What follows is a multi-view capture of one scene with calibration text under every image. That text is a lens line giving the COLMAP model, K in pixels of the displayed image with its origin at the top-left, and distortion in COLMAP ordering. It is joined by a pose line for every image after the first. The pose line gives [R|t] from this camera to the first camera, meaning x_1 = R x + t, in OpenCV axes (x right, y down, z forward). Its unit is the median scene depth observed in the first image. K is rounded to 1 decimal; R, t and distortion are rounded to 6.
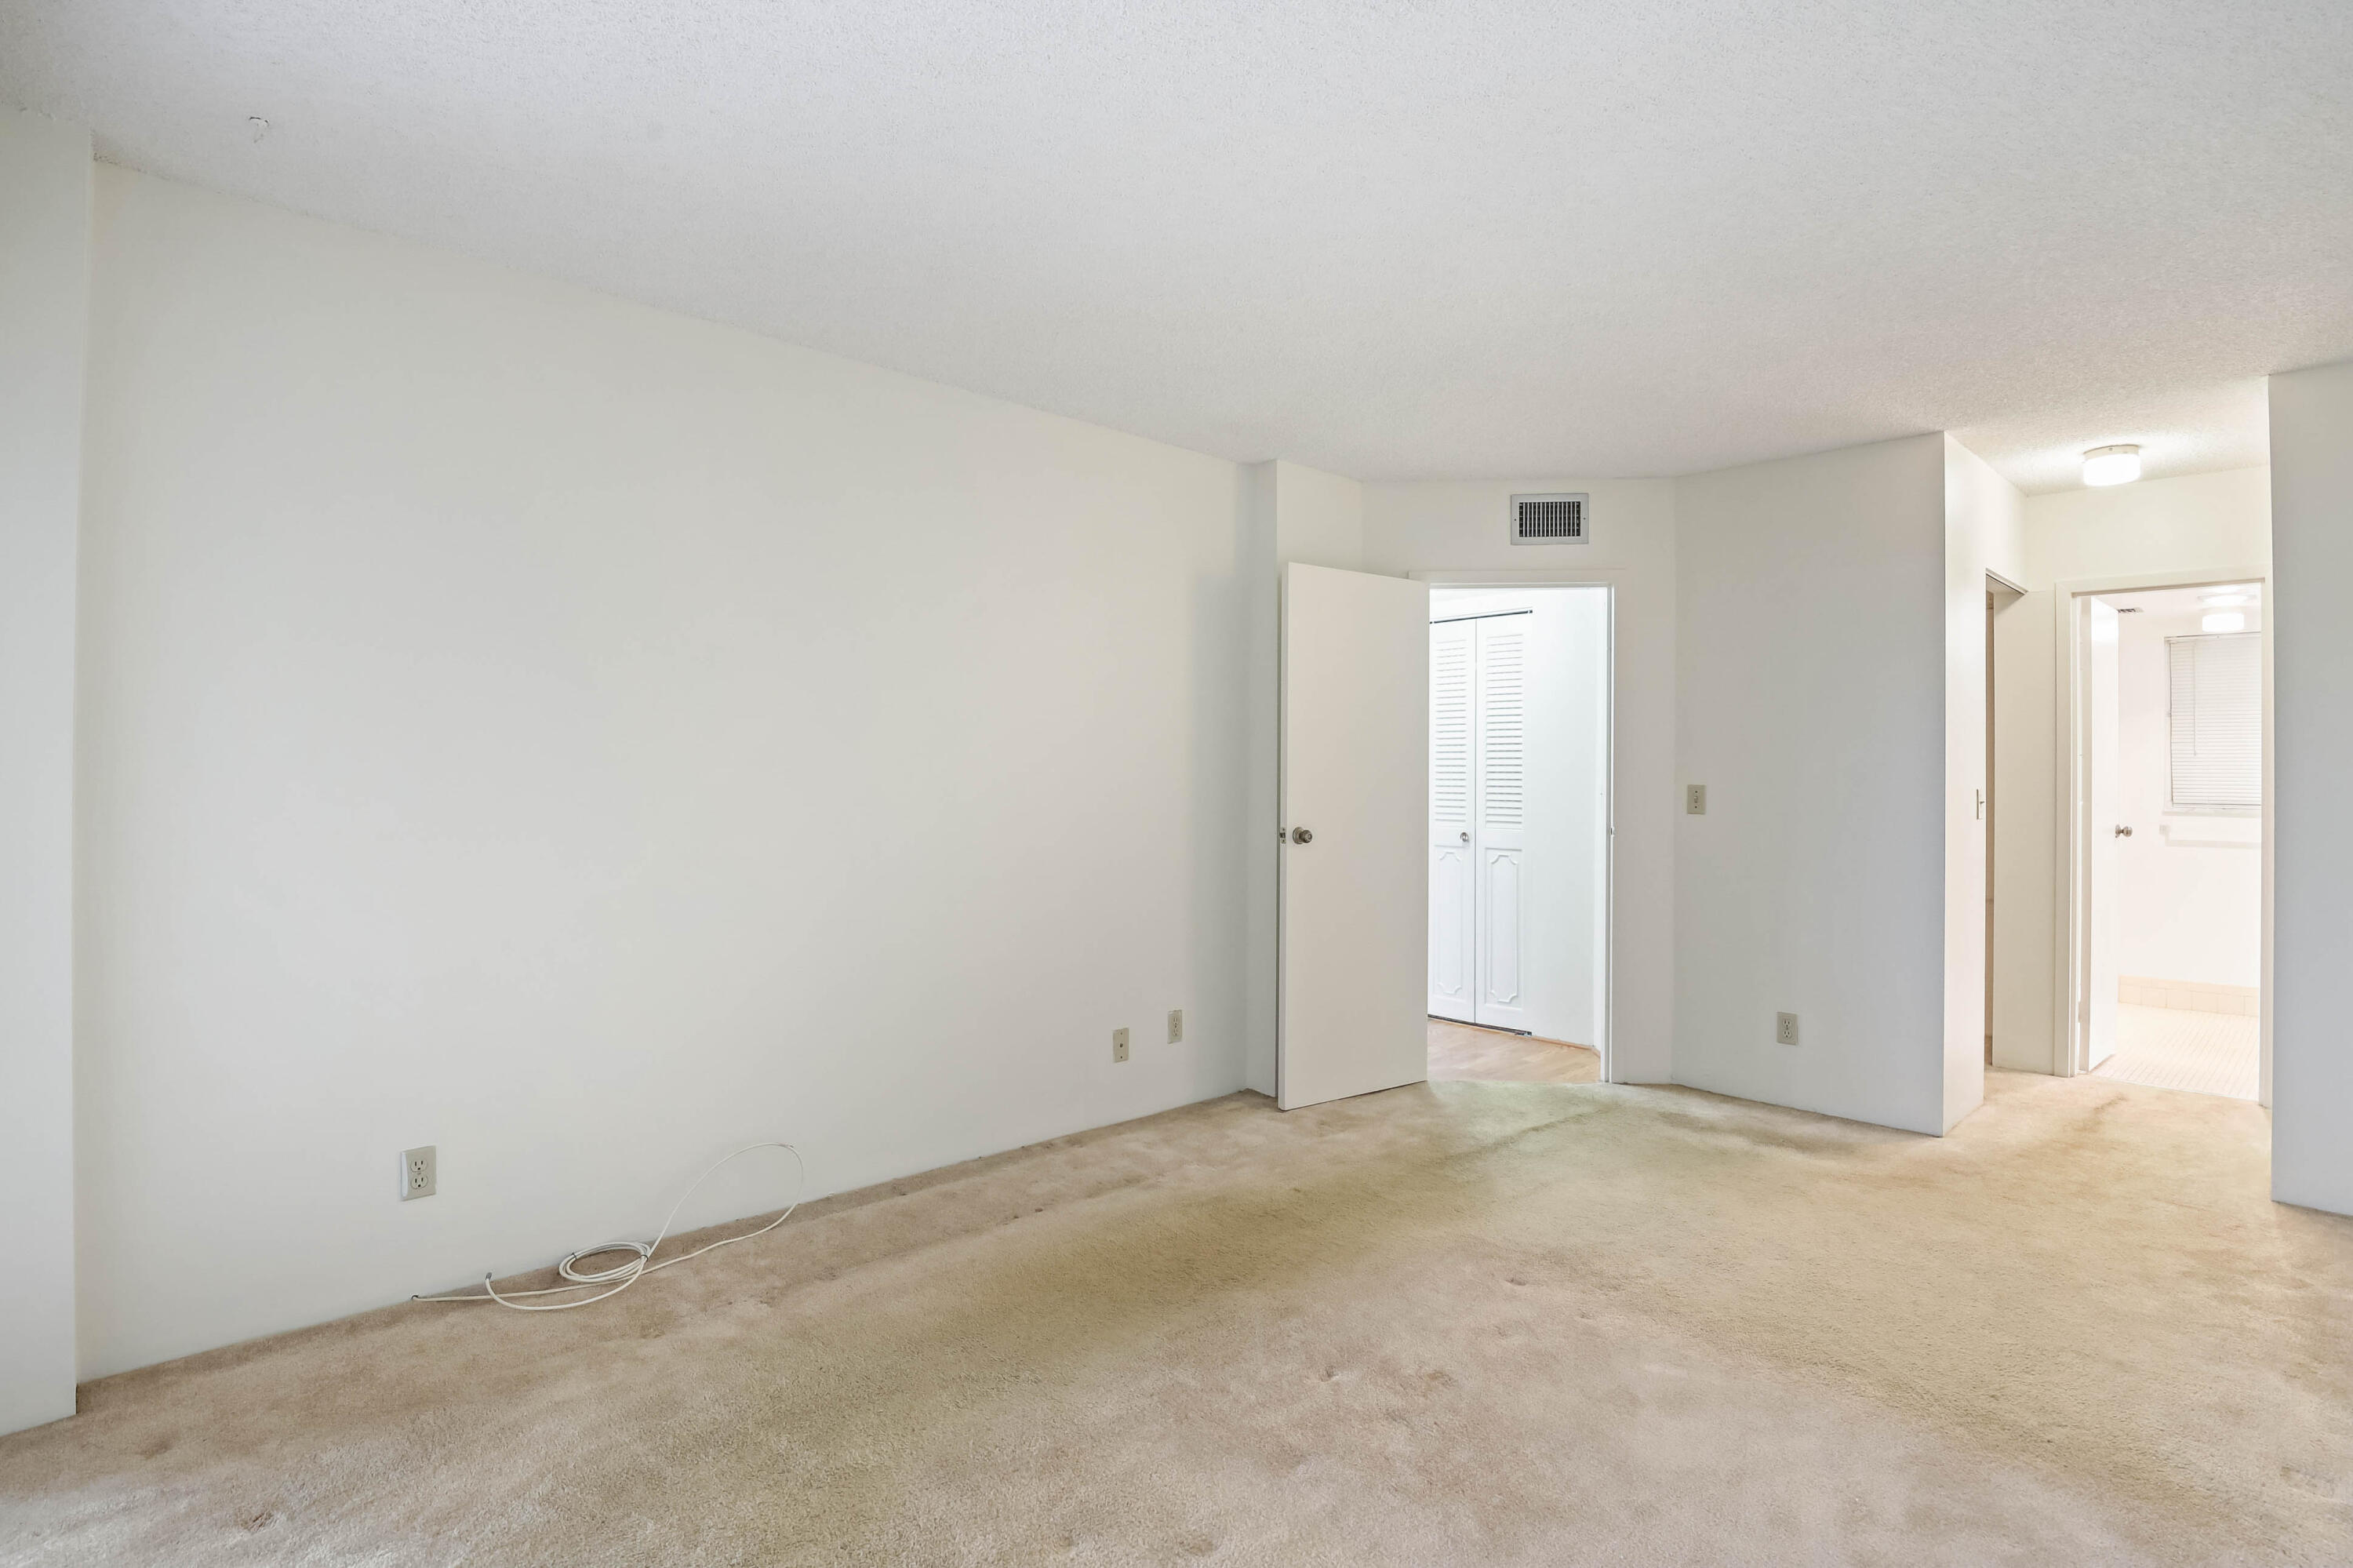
lens RADIAL K [[1158.5, 0, 1151.2], [0, 1158.5, 738.8], [0, 0, 1]] dist [-0.026486, -0.003118]
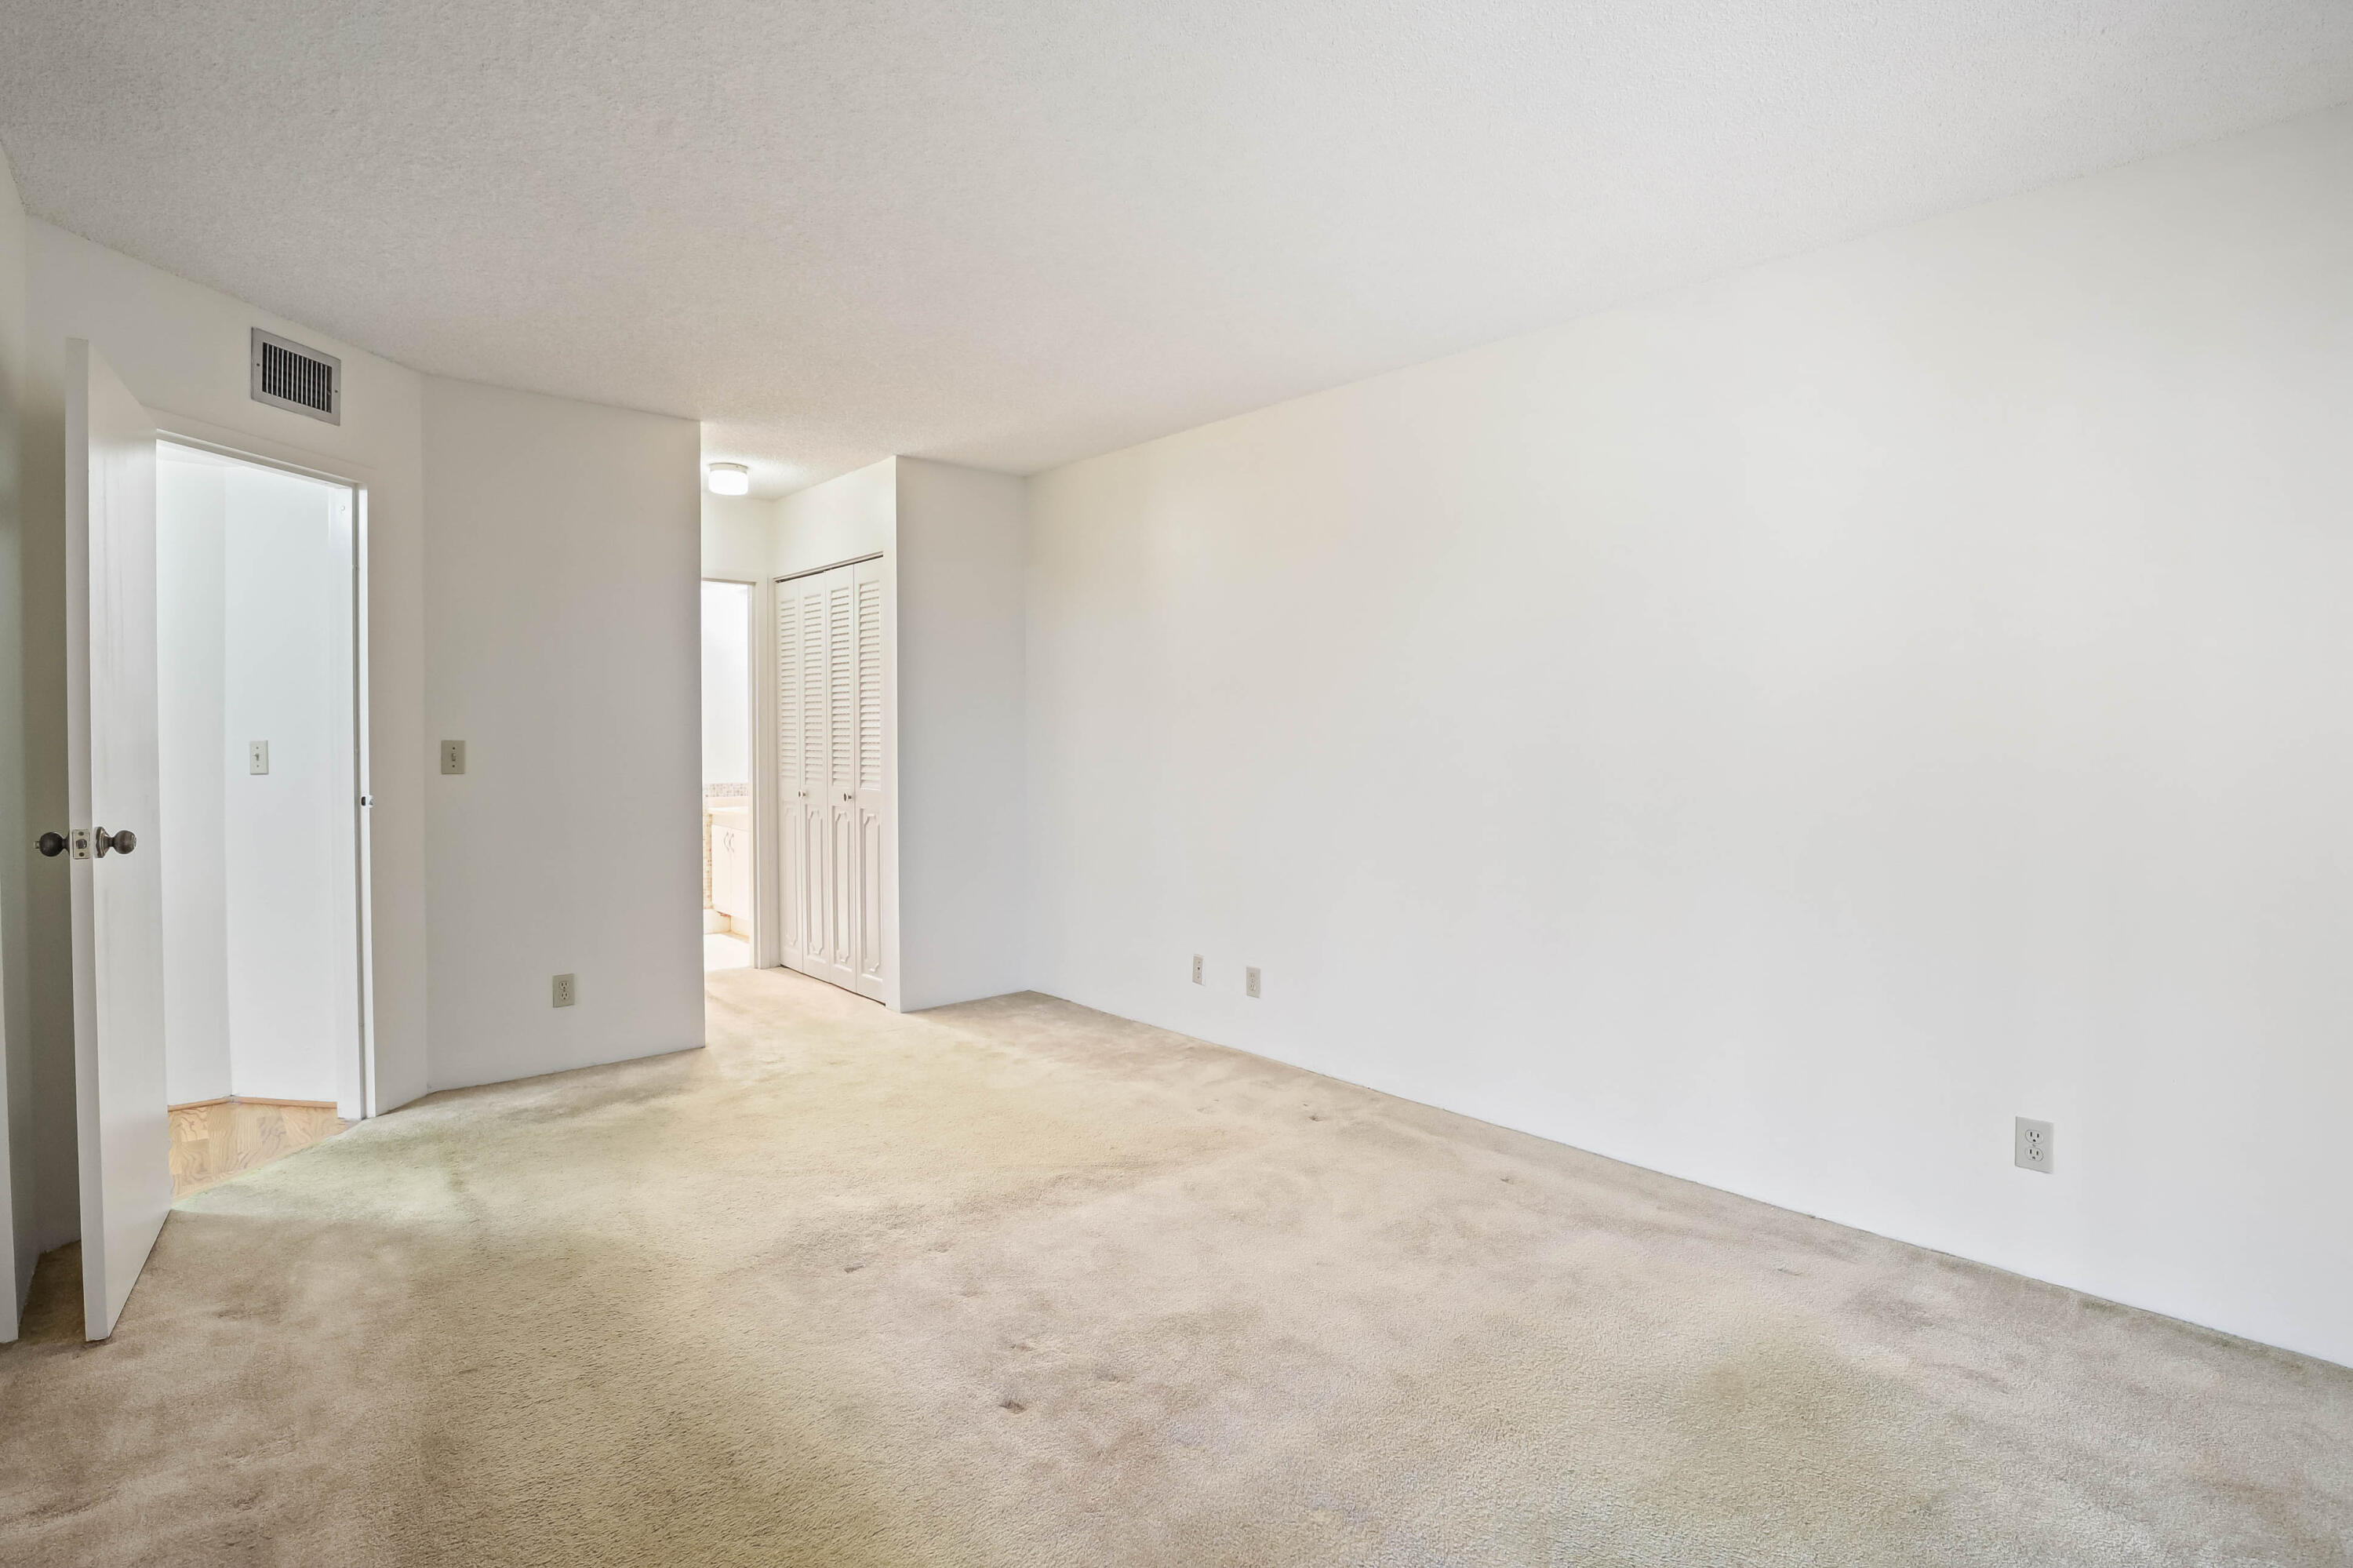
lens RADIAL K [[1158.5, 0, 1151.2], [0, 1158.5, 738.8], [0, 0, 1]] dist [-0.026486, -0.003118]
pose [[0.028449, -0.014565, 0.999489, -0.373540], [-0.025265, 0.999564, 0.015285, 0.012709], [-0.999276, -0.025687, 0.028068, 0.457406]]
